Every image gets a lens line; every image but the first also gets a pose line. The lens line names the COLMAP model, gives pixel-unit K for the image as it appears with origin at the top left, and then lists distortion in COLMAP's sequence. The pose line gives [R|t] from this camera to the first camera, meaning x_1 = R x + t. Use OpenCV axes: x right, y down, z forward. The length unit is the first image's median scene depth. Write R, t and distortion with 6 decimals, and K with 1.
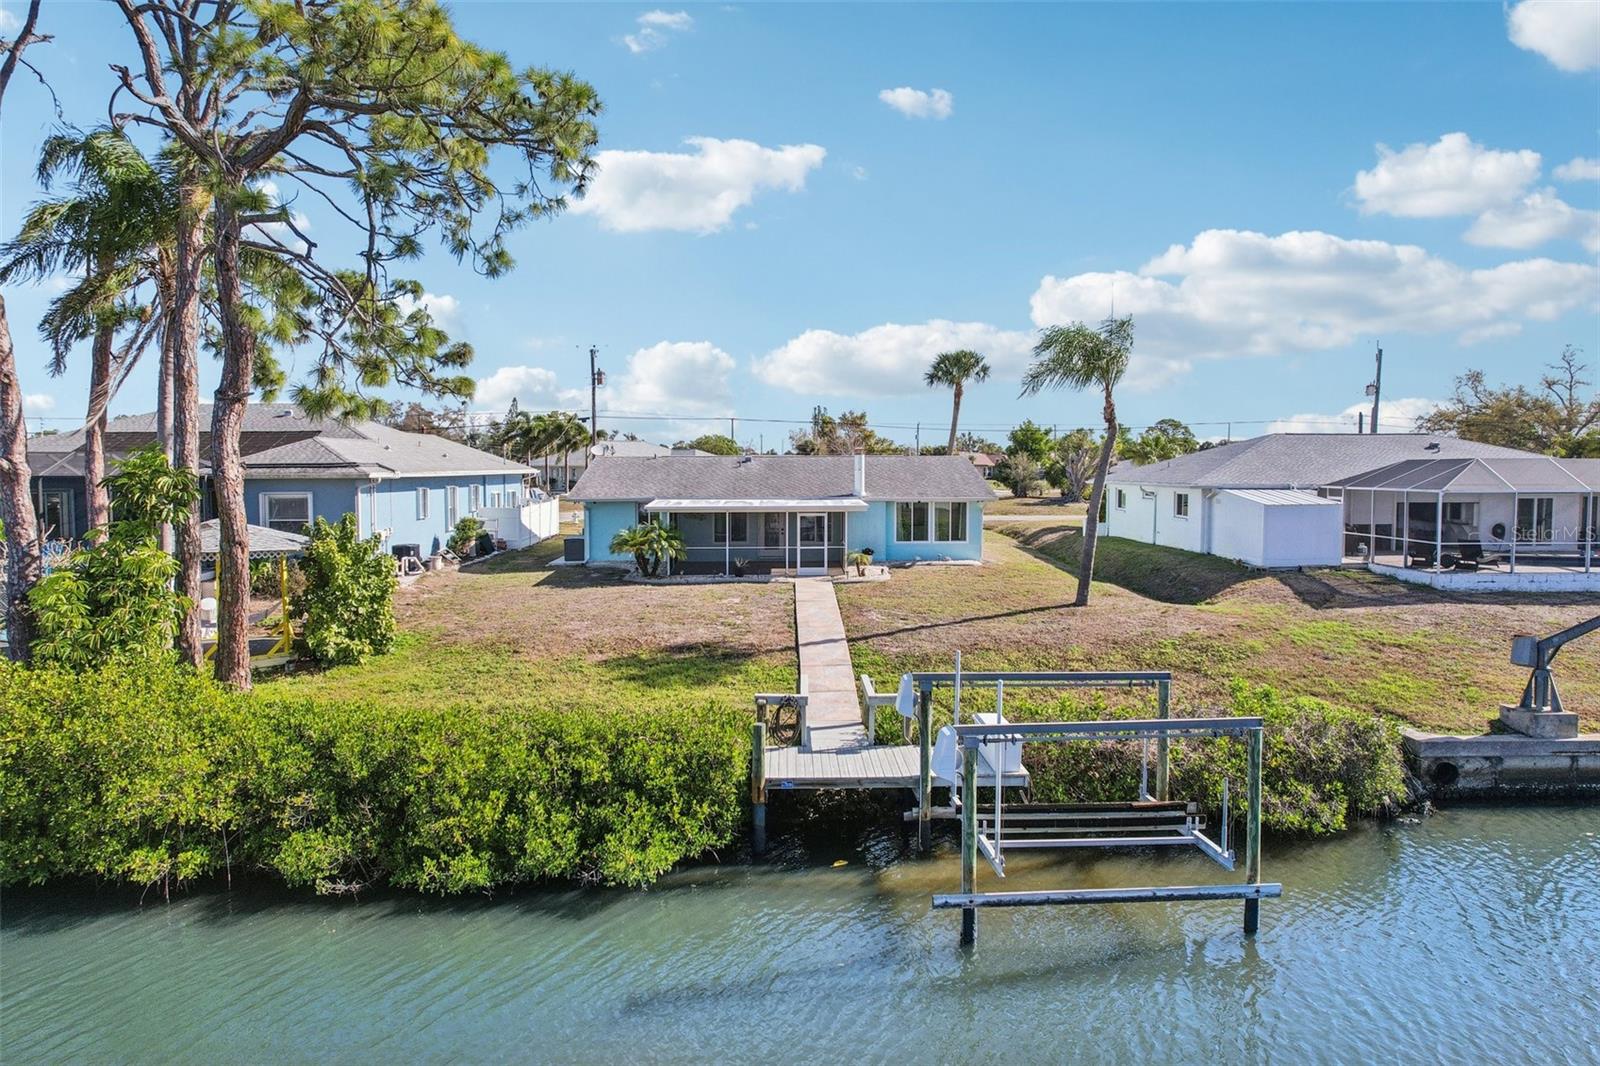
lens RADIAL K [[1031.6, 0, 798.8], [0, 1031.6, 571.1], [0, 0, 1]] dist [-0.045721, 0.022712]
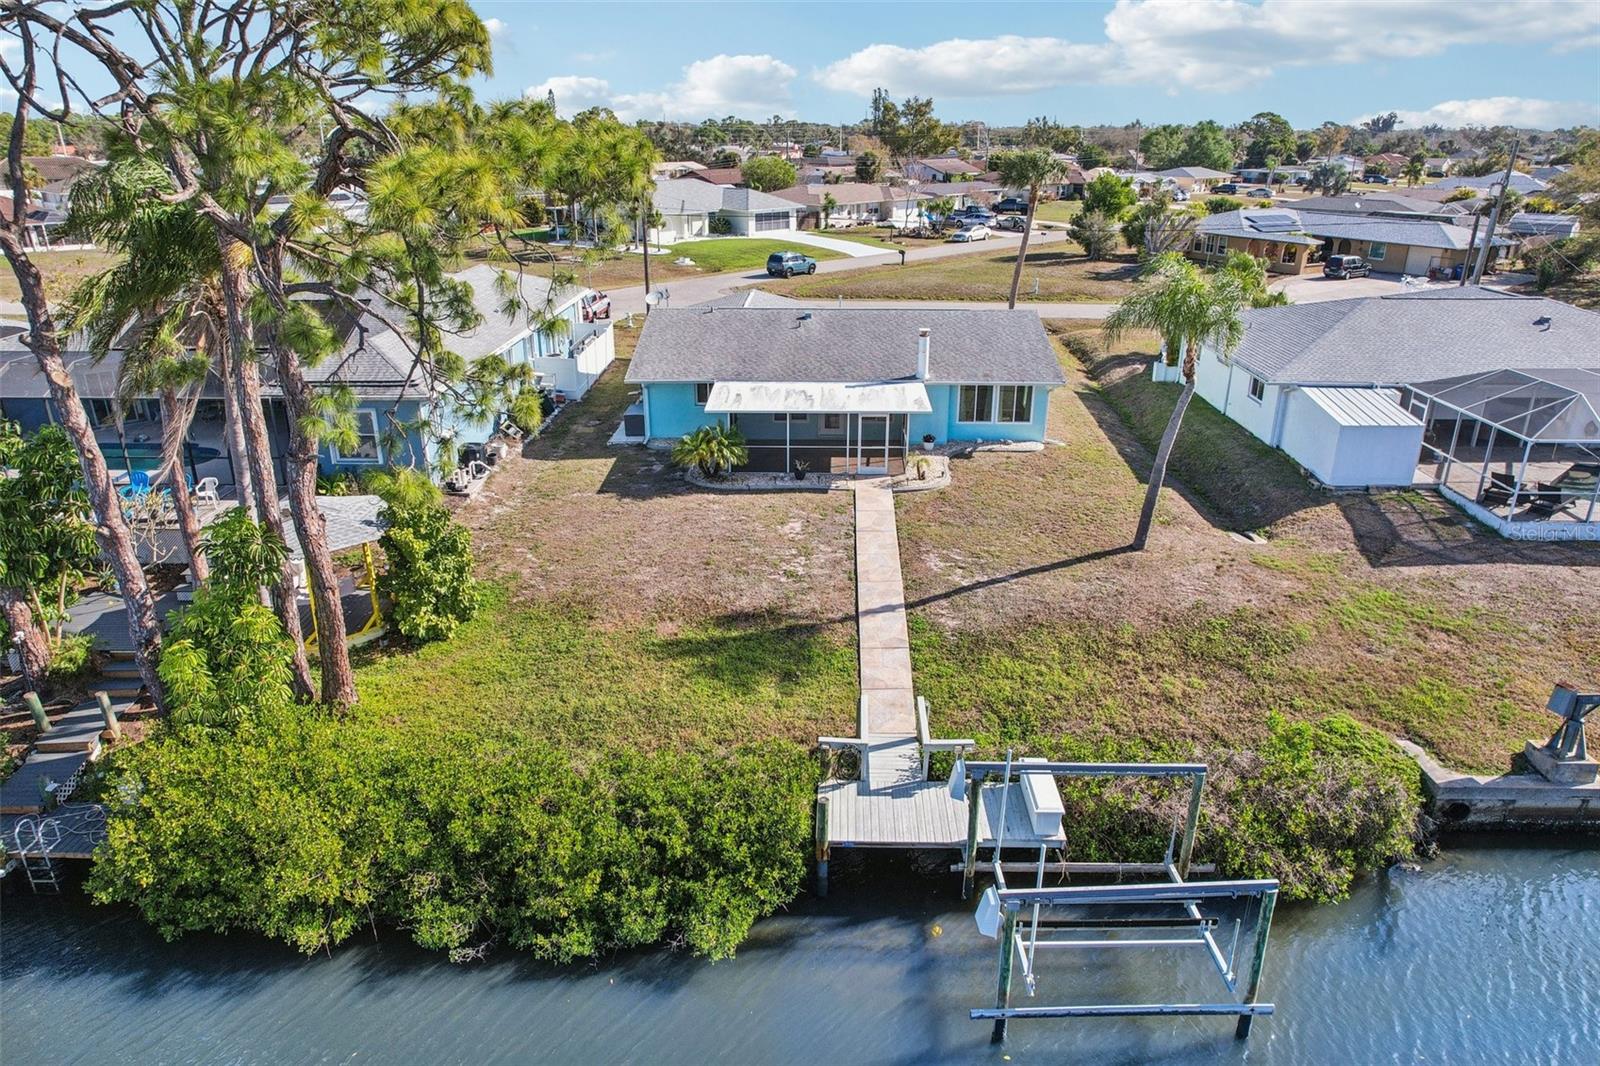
lens RADIAL K [[1031.6, 0, 798.8], [0, 1031.6, 571.1], [0, 0, 1]] dist [-0.045721, 0.022712]
pose [[0.998707, 0.020536, -0.046501, -0.016019], [-0.004475, 0.946732, 0.321990, -0.383098], [0.050637, -0.321366, 0.945600, 0.028852]]
